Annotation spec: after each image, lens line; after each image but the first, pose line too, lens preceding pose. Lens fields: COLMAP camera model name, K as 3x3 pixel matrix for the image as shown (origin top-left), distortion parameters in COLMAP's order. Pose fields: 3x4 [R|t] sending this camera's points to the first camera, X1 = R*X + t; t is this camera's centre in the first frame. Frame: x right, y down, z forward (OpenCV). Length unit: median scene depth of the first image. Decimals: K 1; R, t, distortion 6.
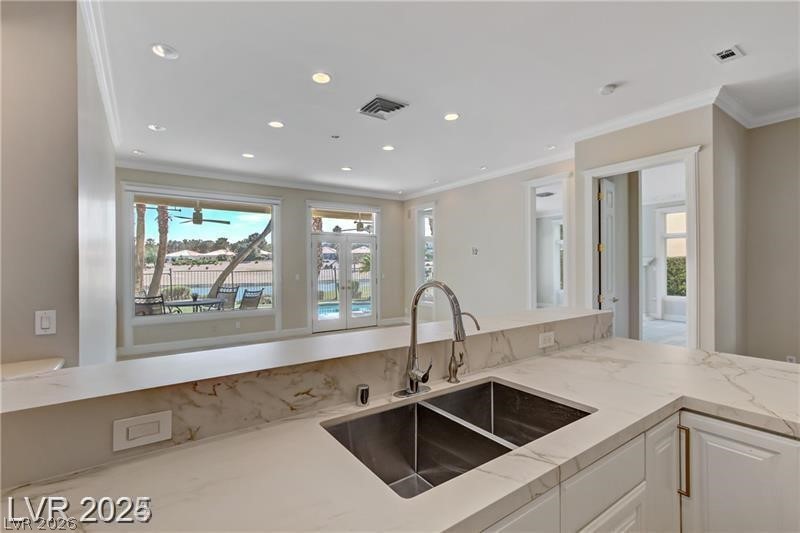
lens RADIAL K [[361.6, 0, 395.0], [0, 361.6, 266.6], [0, 0, 1]] dist [0.005181, 0.000138]
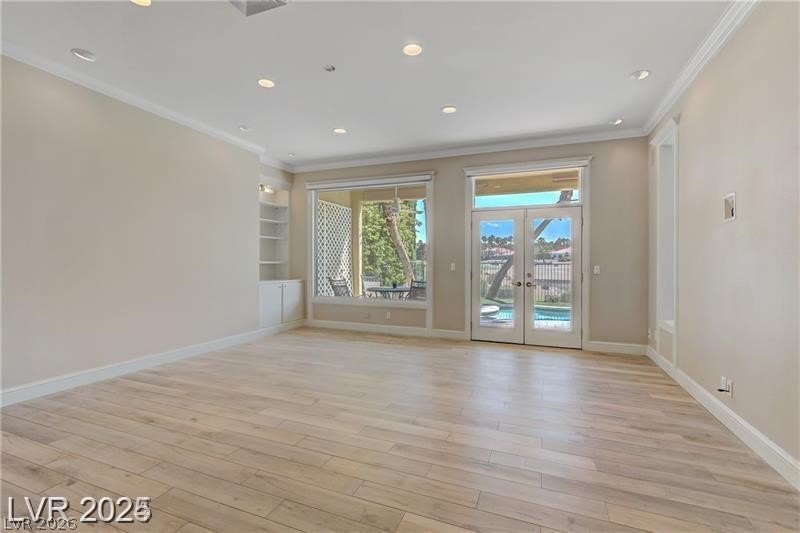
lens RADIAL K [[361.6, 0, 398.6], [0, 361.6, 262.6], [0, 0, 1]] dist [0.005181, 0.000138]
pose [[0.553239, 0.010209, -0.832960, 0.298644], [-0.012453, 0.999915, 0.003984, 0.016607], [0.832929, 0.008169, 0.553319, 0.406586]]
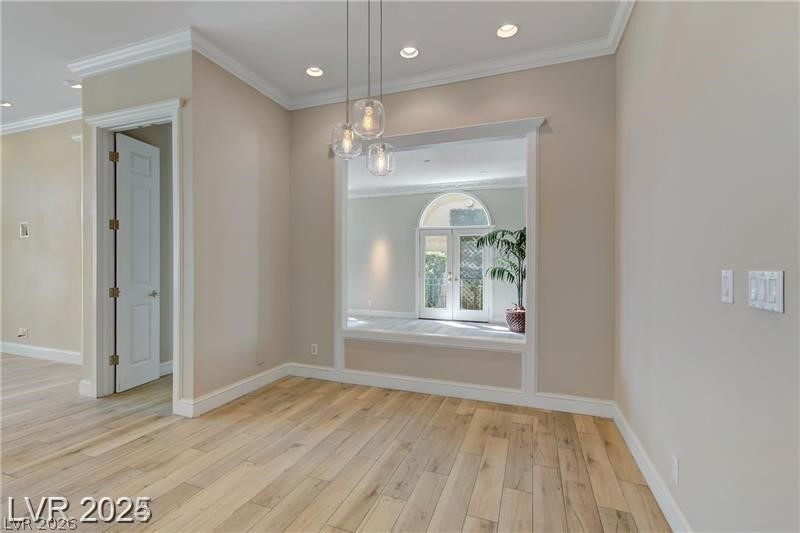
lens RADIAL K [[361.6, 0, 402.0], [0, 361.6, 266.8], [0, 0, 1]] dist [0.005181, 0.000138]
pose [[0.806390, 0.002869, 0.591377, 0.331238], [-0.010625, 0.999897, 0.009638, 0.011531], [-0.591288, -0.014056, 0.806338, 0.023613]]
